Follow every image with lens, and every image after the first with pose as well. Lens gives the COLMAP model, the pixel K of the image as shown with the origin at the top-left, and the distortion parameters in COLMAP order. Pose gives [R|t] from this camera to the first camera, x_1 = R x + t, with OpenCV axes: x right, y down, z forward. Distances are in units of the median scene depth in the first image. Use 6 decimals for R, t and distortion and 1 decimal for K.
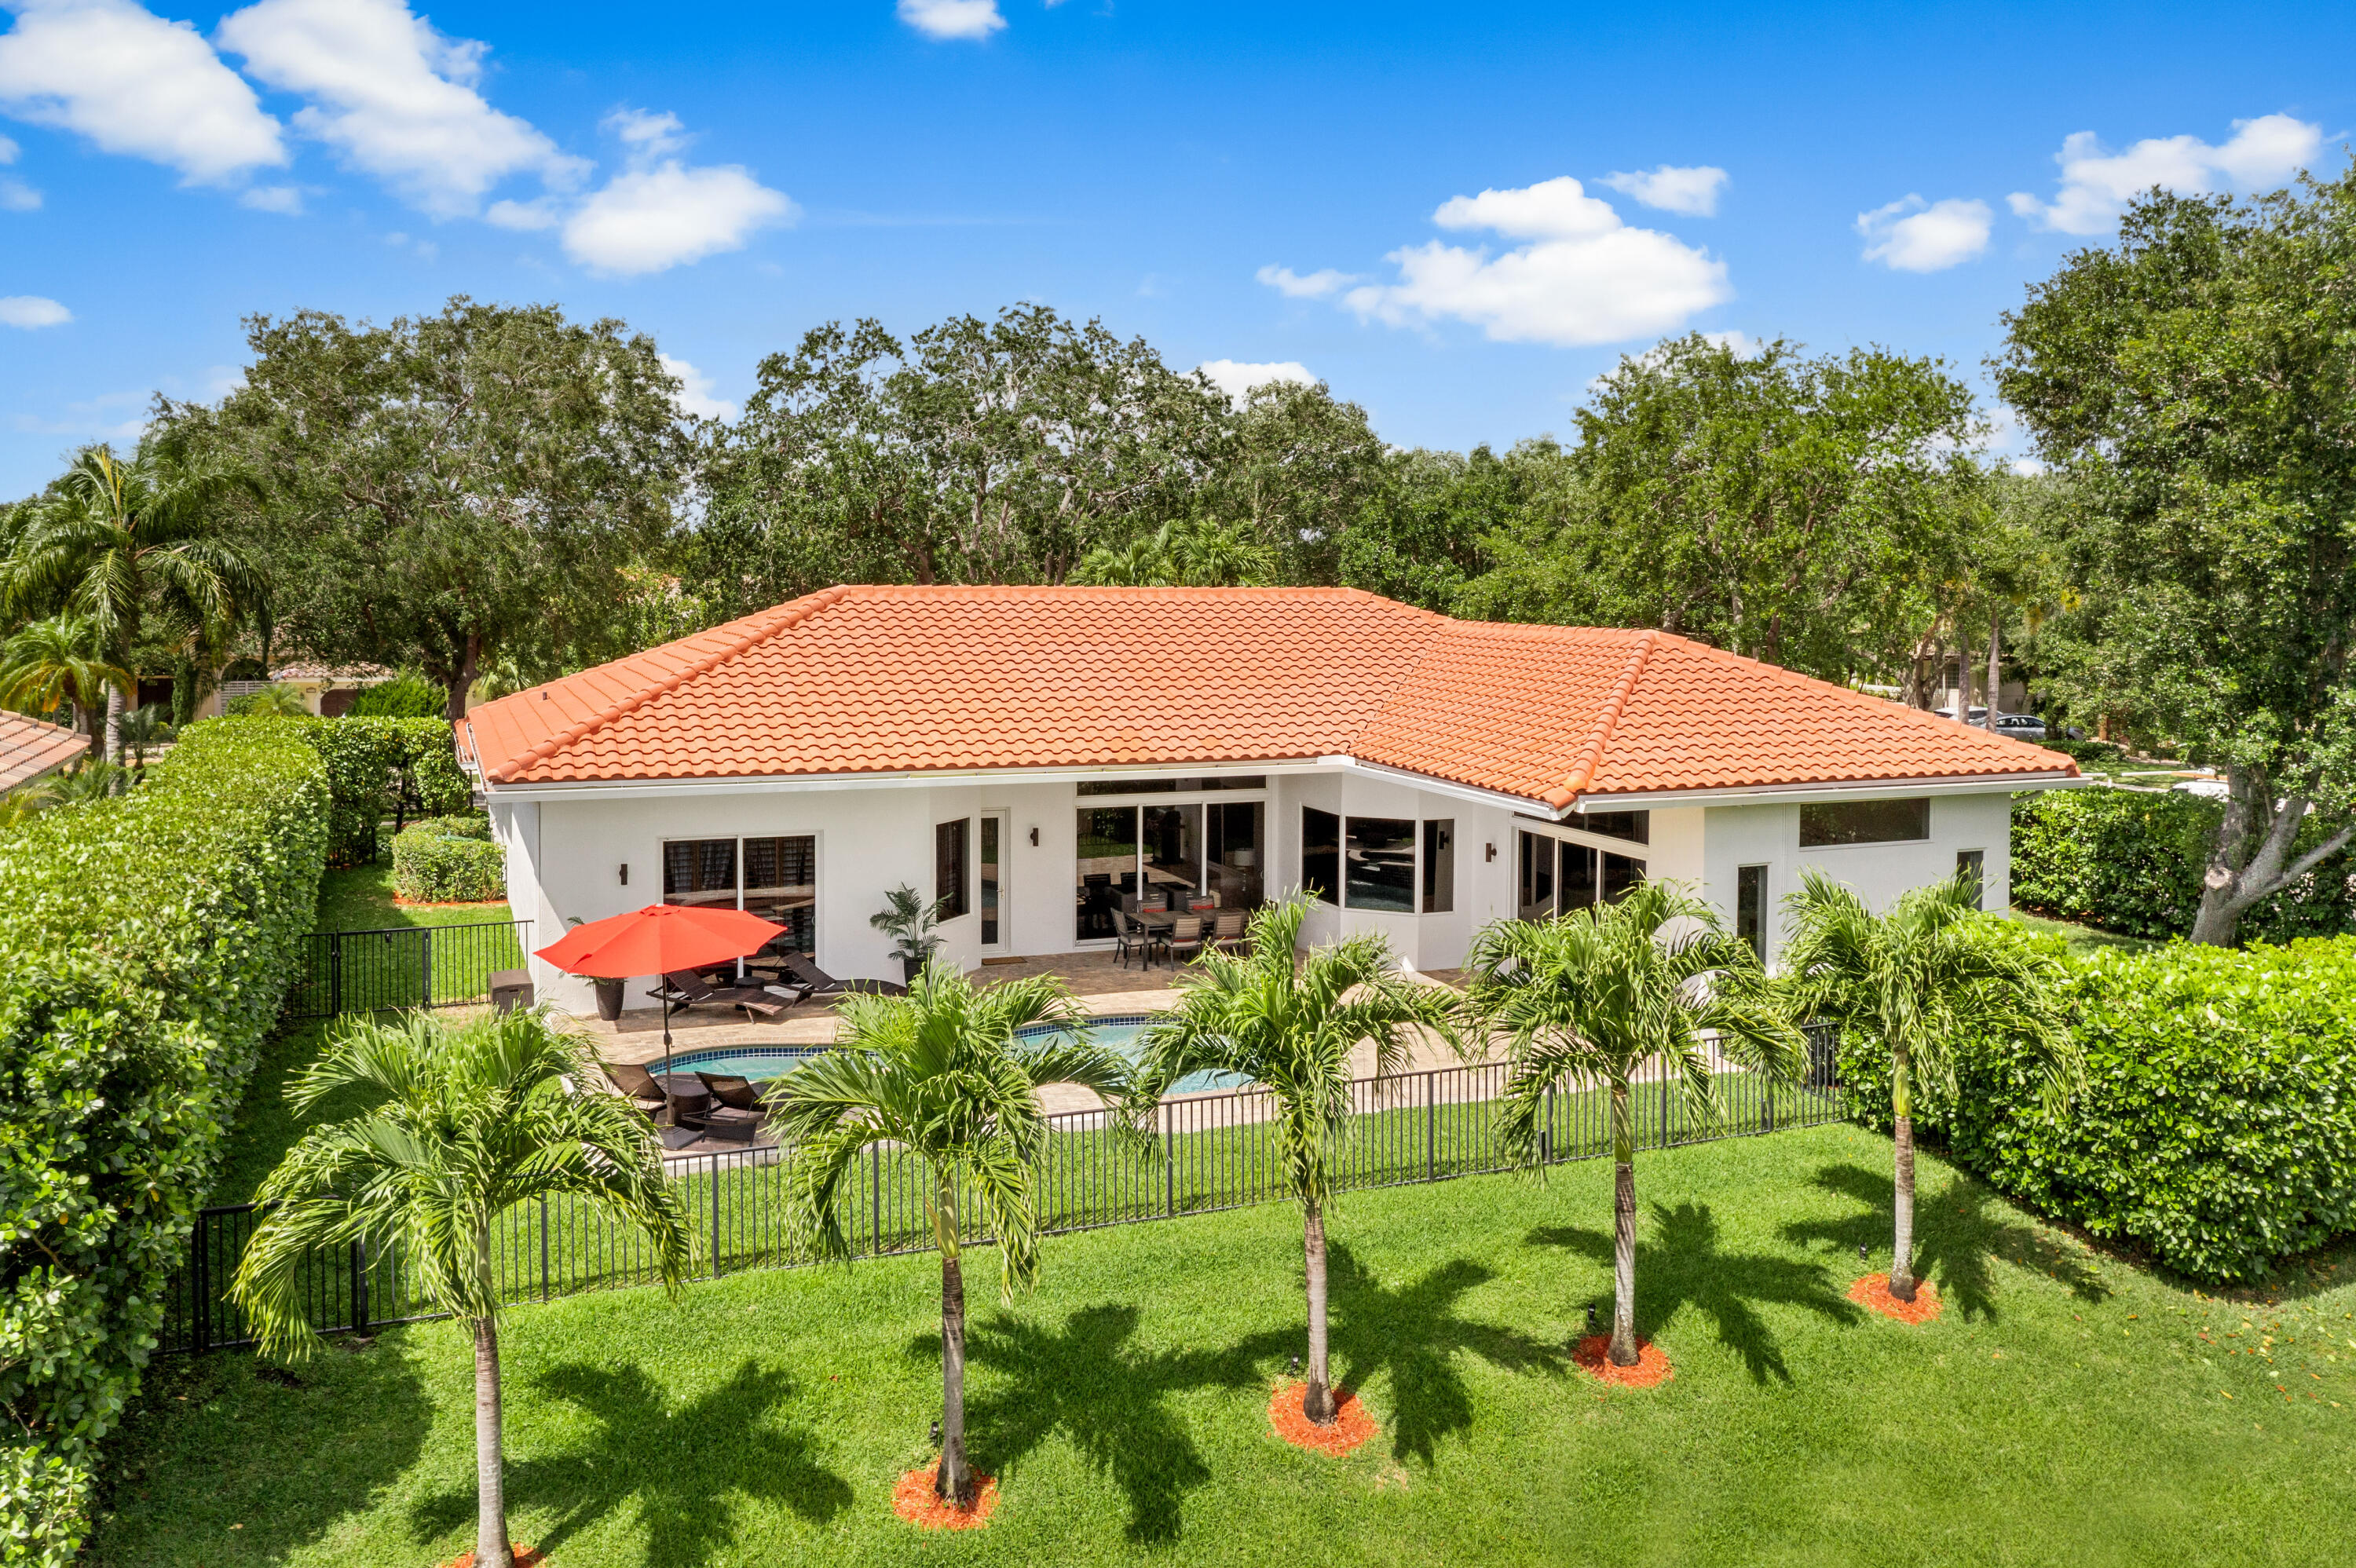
lens RADIAL K [[1897.1, 0, 1176.6], [0, 1897.1, 670.3], [0, 0, 1]] dist [-0.016860, 0.001929]
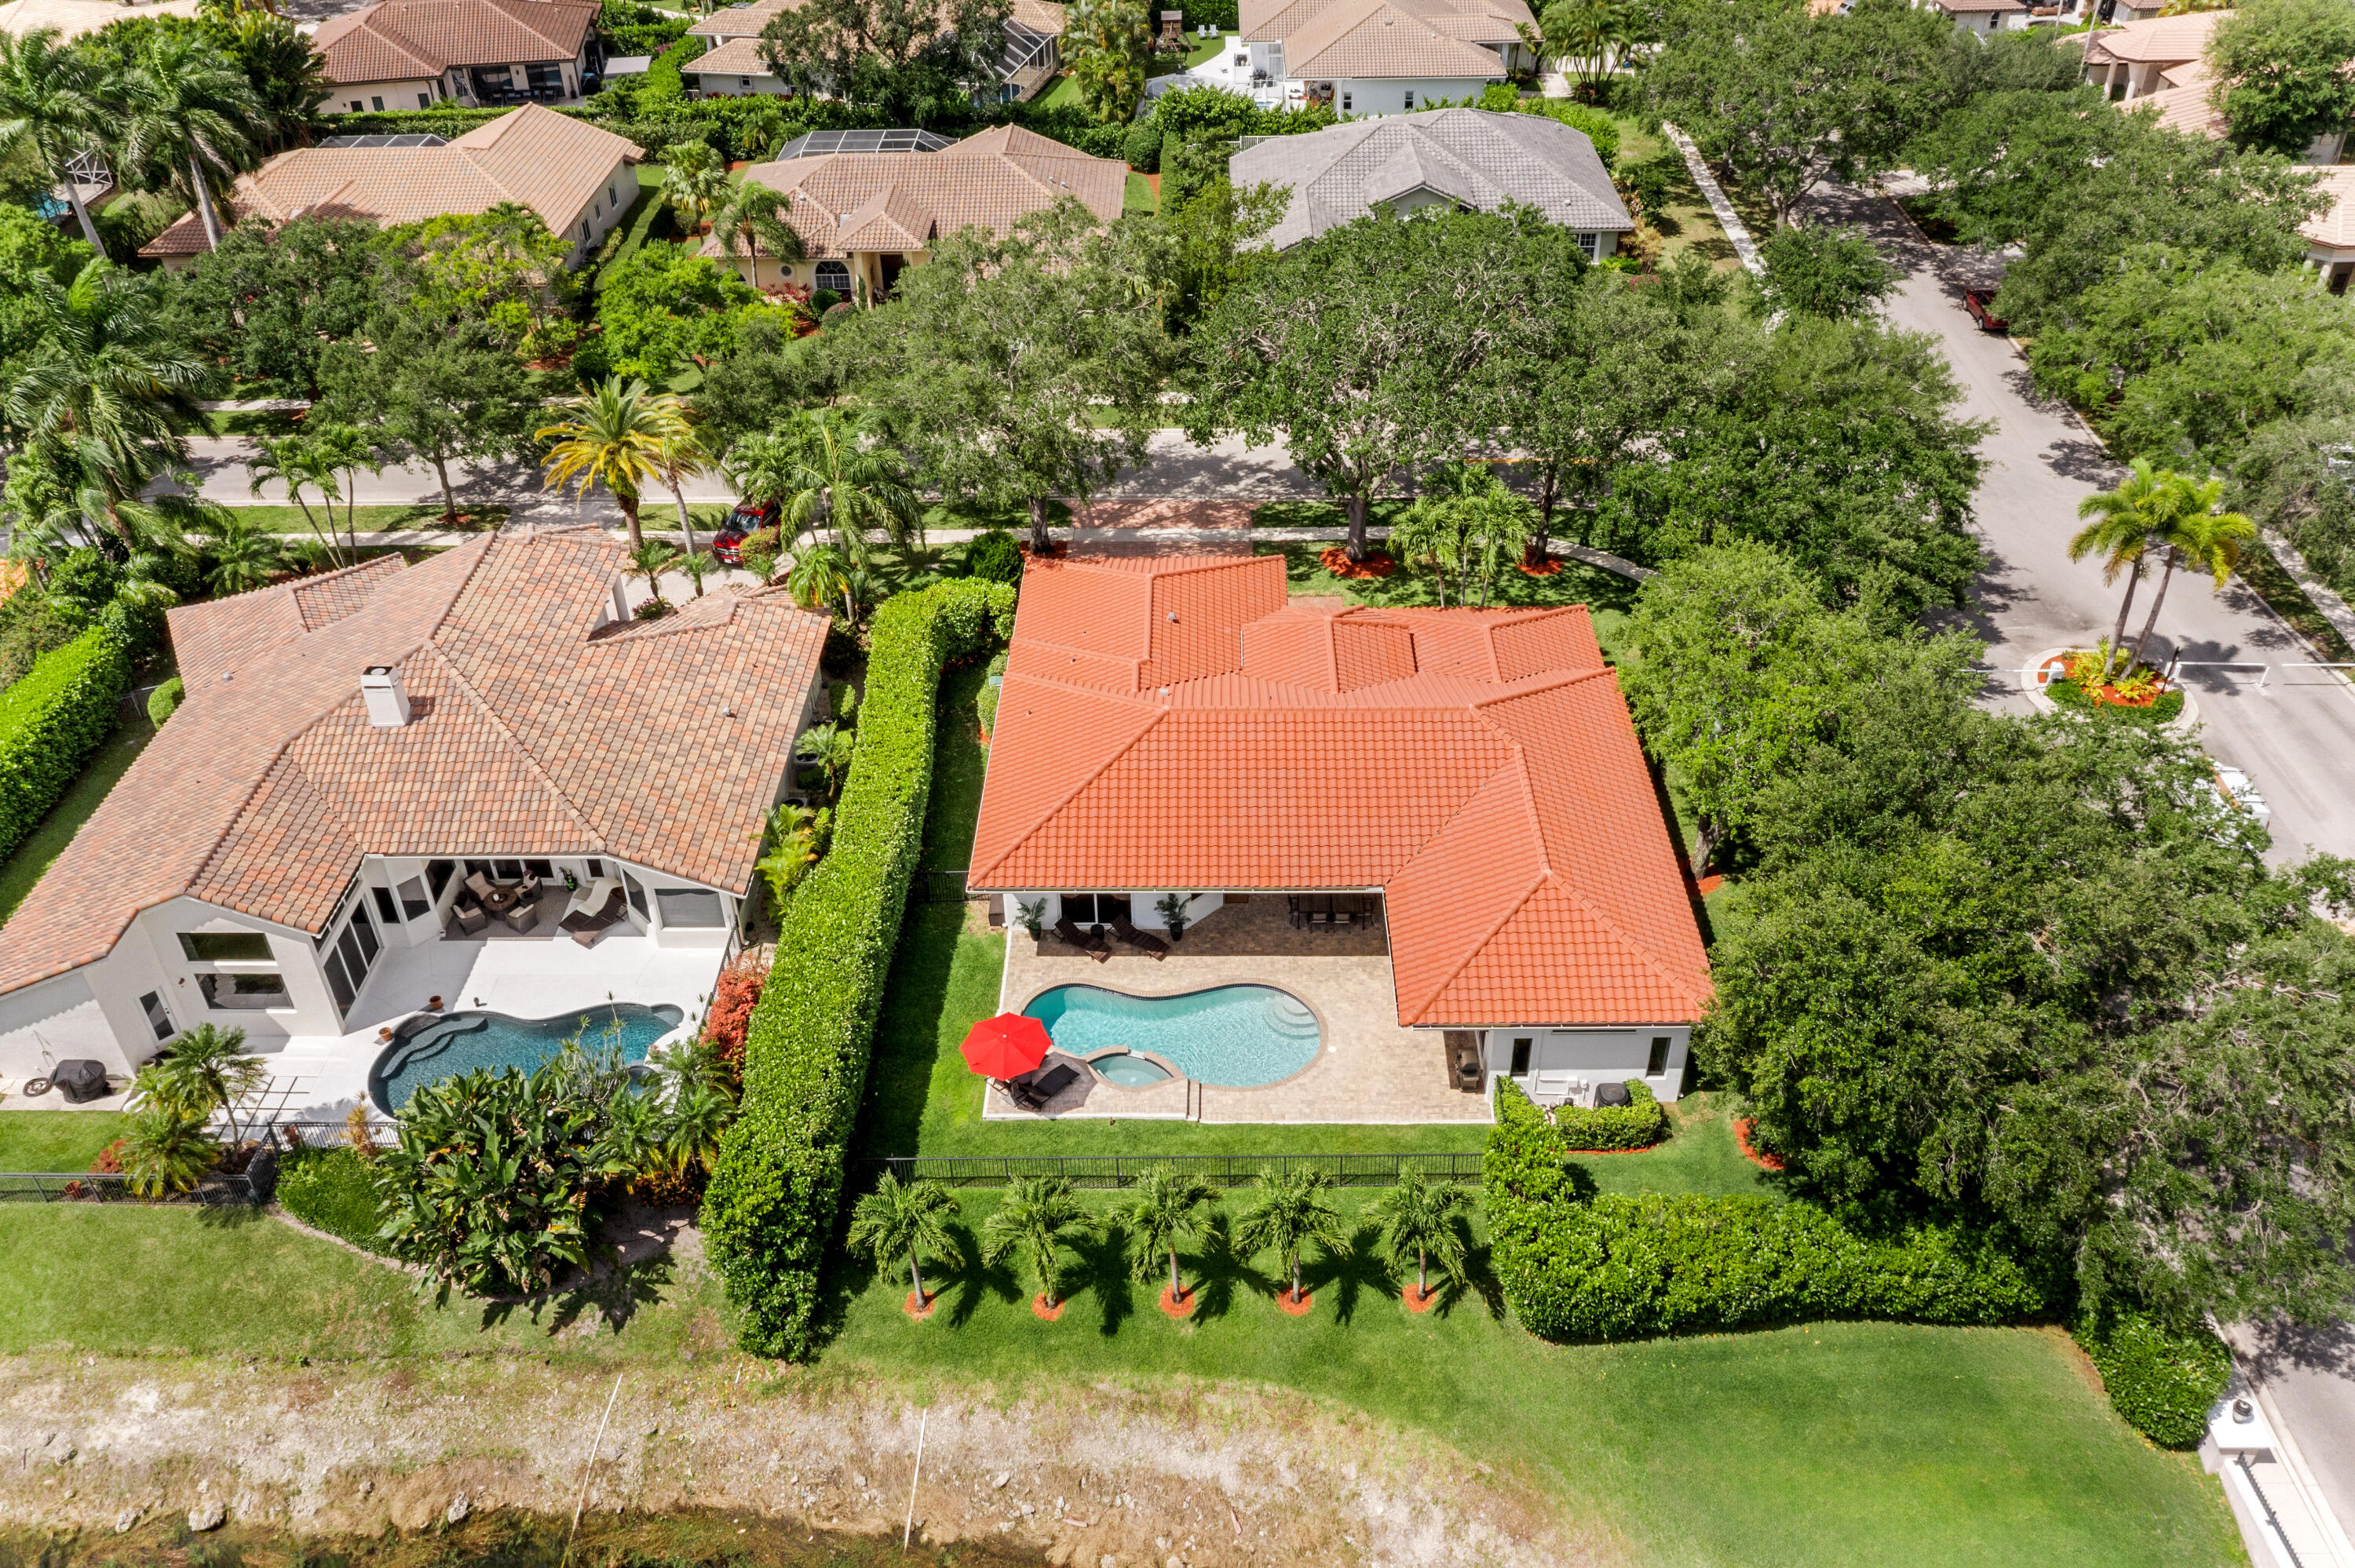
lens RADIAL K [[1874.0, 0, 1177.5], [0, 1874.0, 784.0], [0, 0, 1]] dist [-0.016760, 0.001964]
pose [[0.921611, 0.215561, -0.322749, 0.502168], [0.001588, 0.829478, 0.558537, -1.142197], [0.388112, -0.515267, 0.764113, -0.502365]]
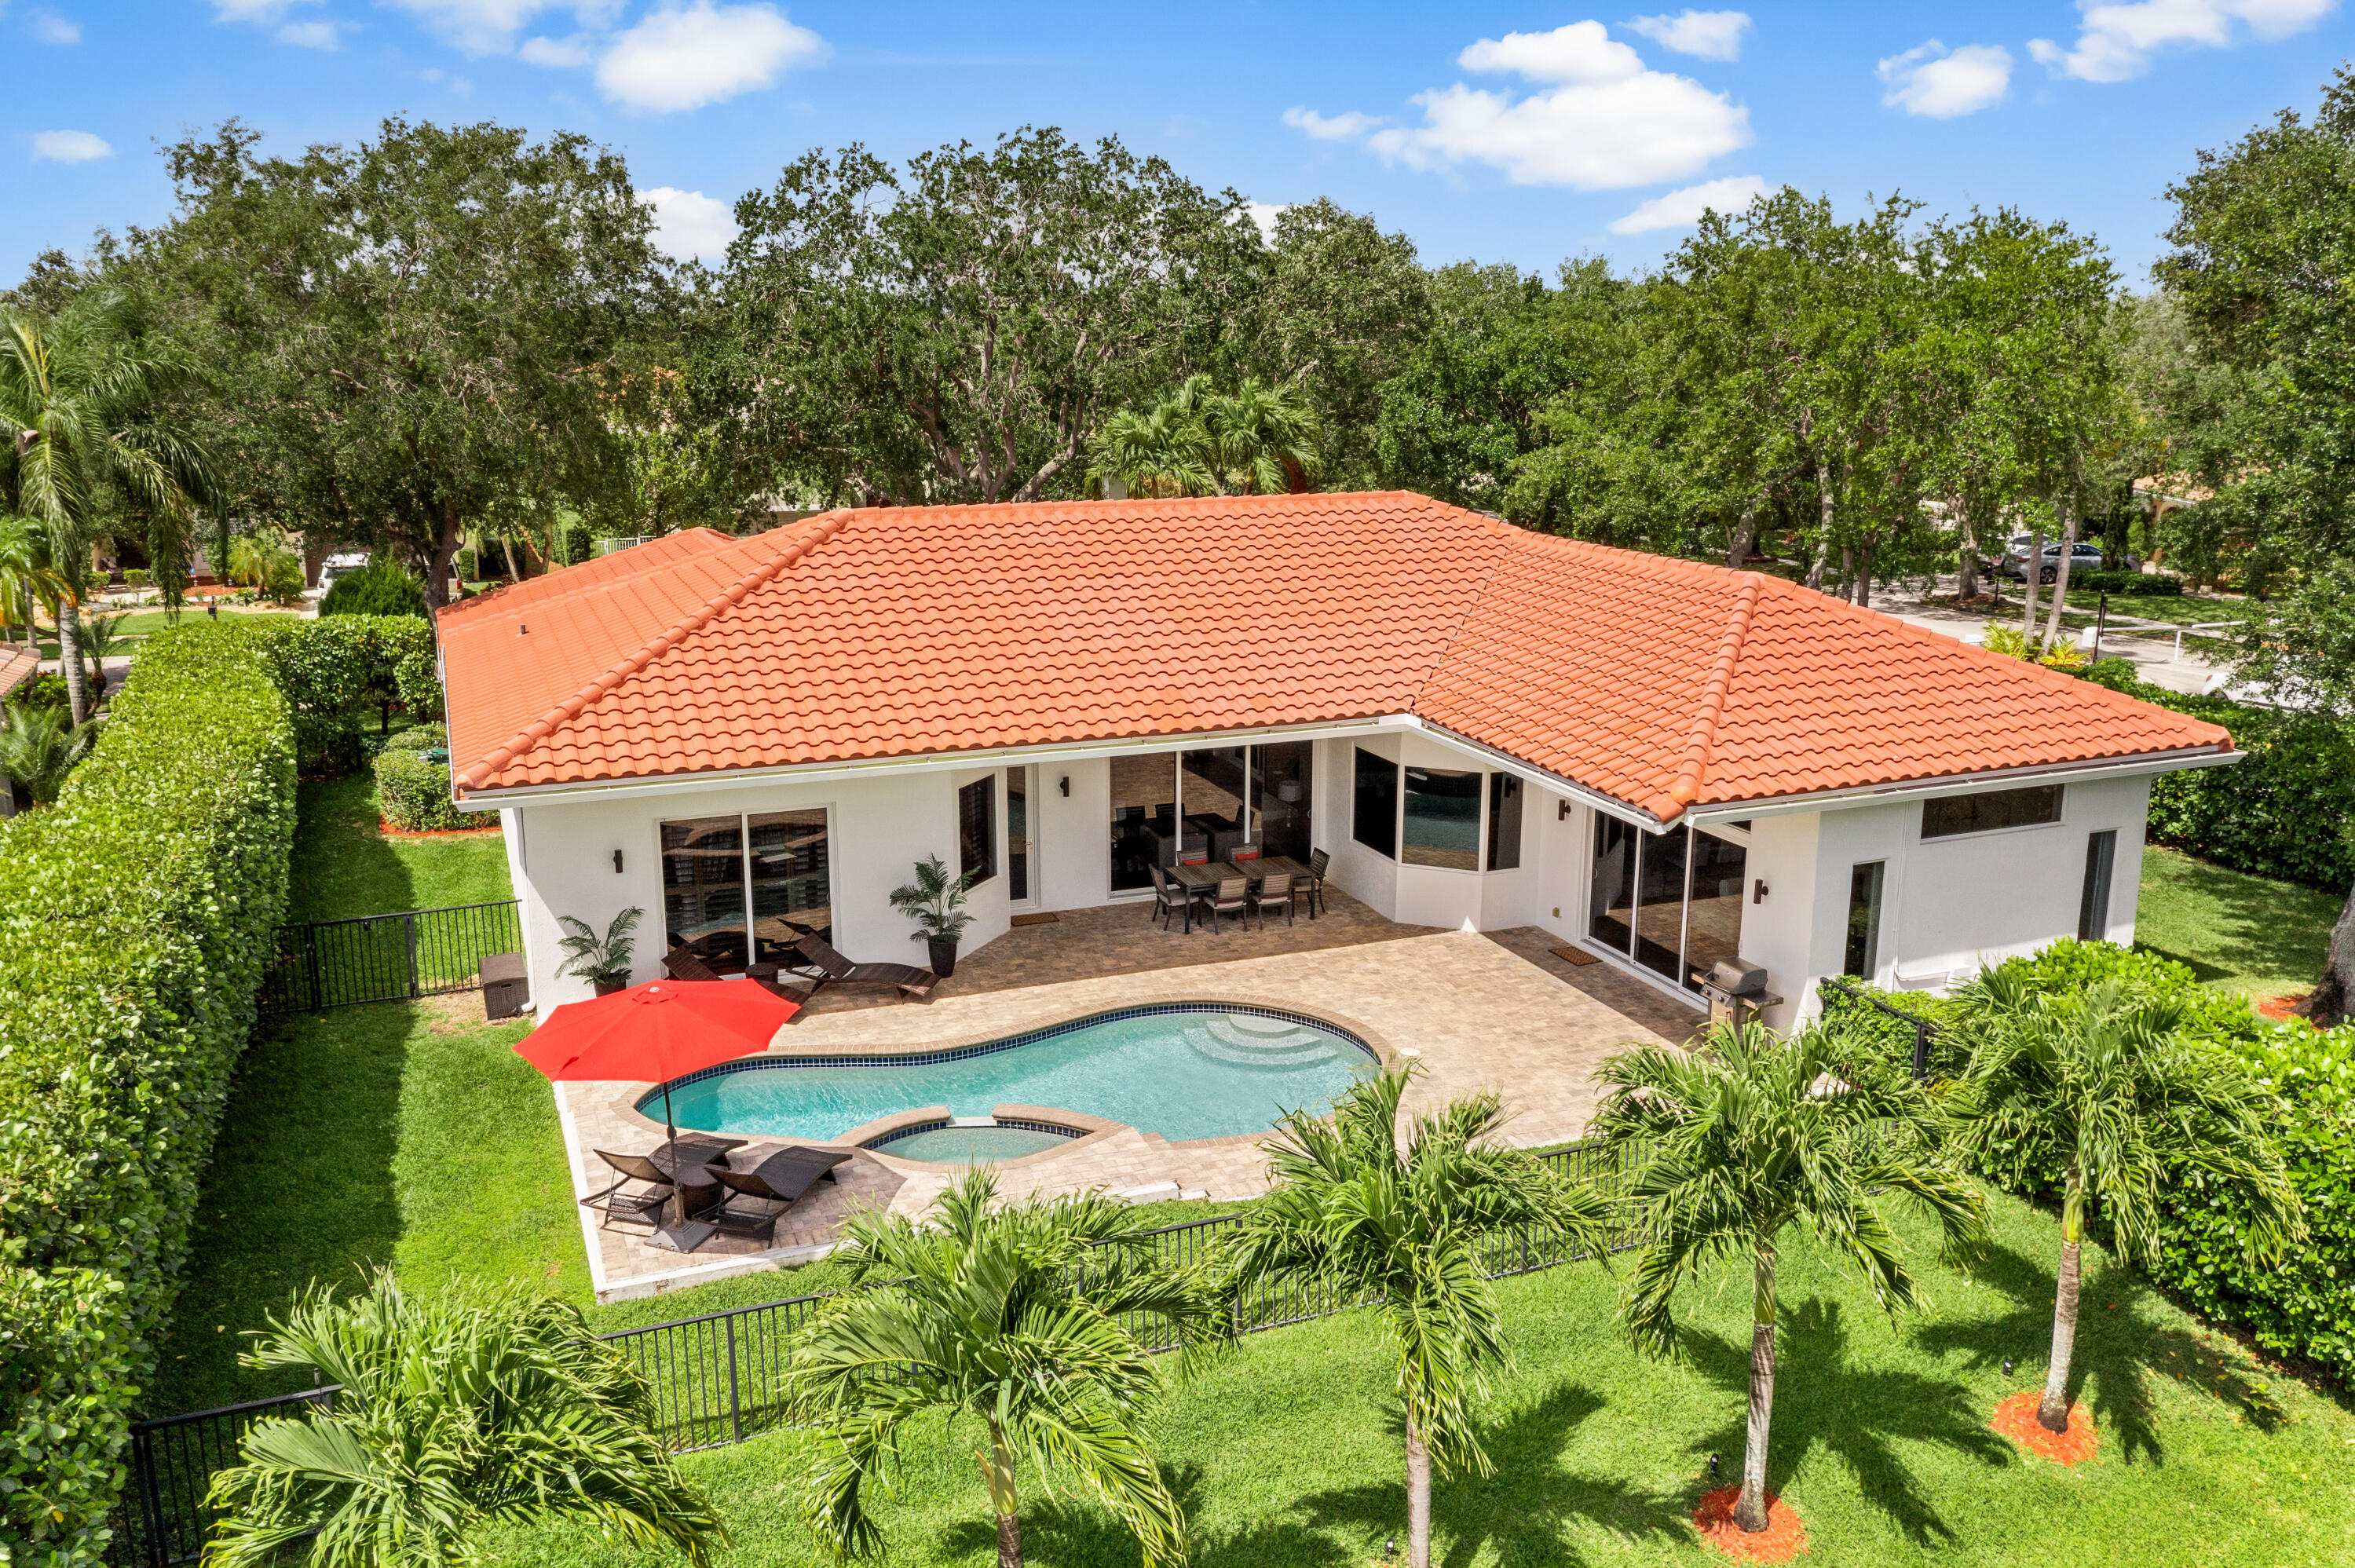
lens RADIAL K [[1874.2, 0, 1177.5], [0, 1874.2, 784.0], [0, 0, 1]] dist [-0.016760, 0.001964]
pose [[0.999983, -0.005288, -0.002463, -0.020223], [0.005653, 0.982541, 0.185959, -0.091316], [0.001437, -0.185970, 0.982554, 0.120376]]
